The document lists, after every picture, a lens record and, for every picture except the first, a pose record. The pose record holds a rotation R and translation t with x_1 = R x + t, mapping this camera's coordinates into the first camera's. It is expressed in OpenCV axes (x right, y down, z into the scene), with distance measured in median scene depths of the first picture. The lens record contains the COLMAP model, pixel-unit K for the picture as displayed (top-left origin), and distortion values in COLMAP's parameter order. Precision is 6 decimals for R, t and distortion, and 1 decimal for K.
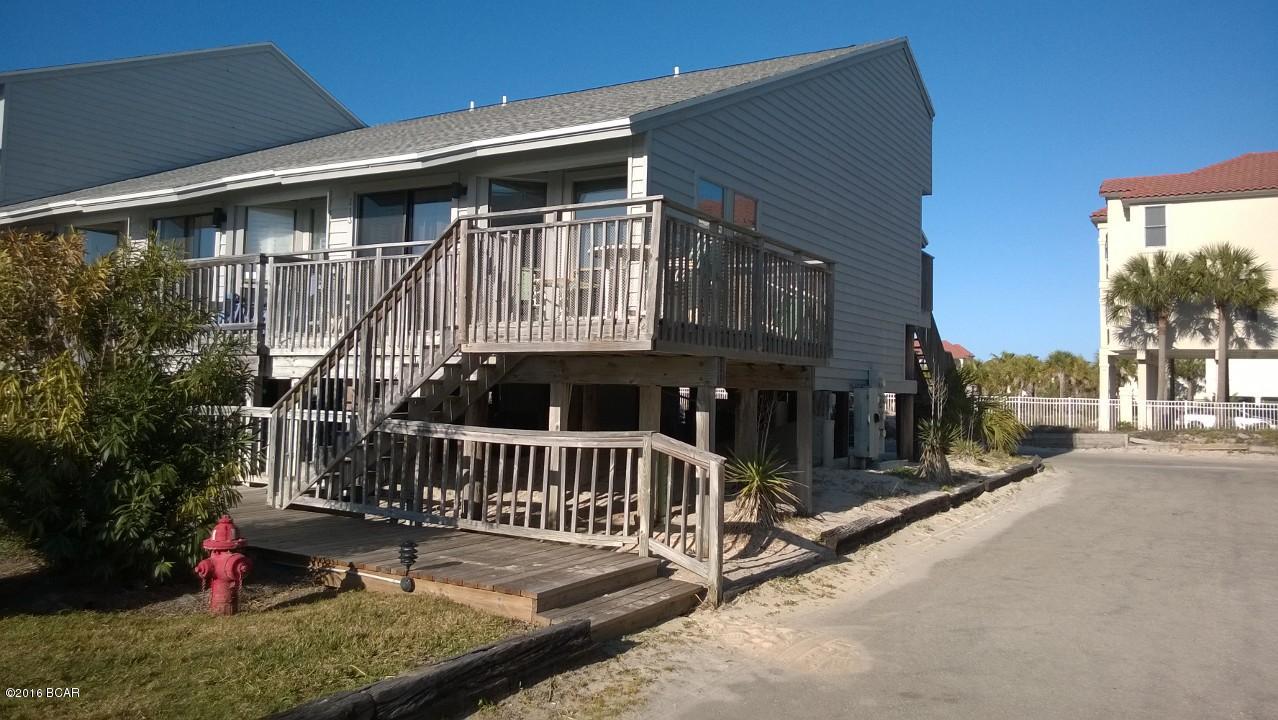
lens RADIAL K [[948.7, 0, 639.0], [0, 948.7, 360.0], [0, 0, 1]] dist [-0.006158, -0.002698]
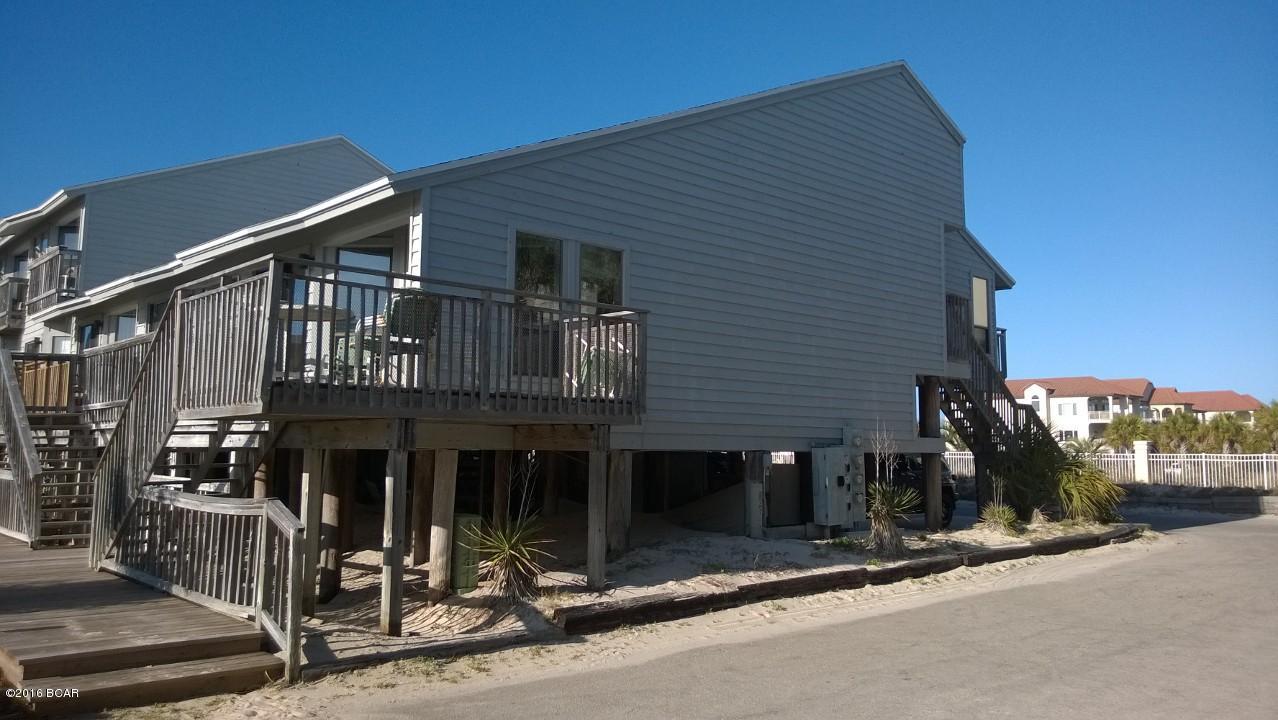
lens RADIAL K [[963.5, 0, 639.0], [0, 963.5, 360.0], [0, 0, 1]] dist [-0.021785, -0.001577]
pose [[0.965963, -0.040477, -0.255495, 0.421167], [0.023335, 0.997290, -0.069773, 0.008517], [0.257626, 0.061437, 0.964289, 0.097931]]
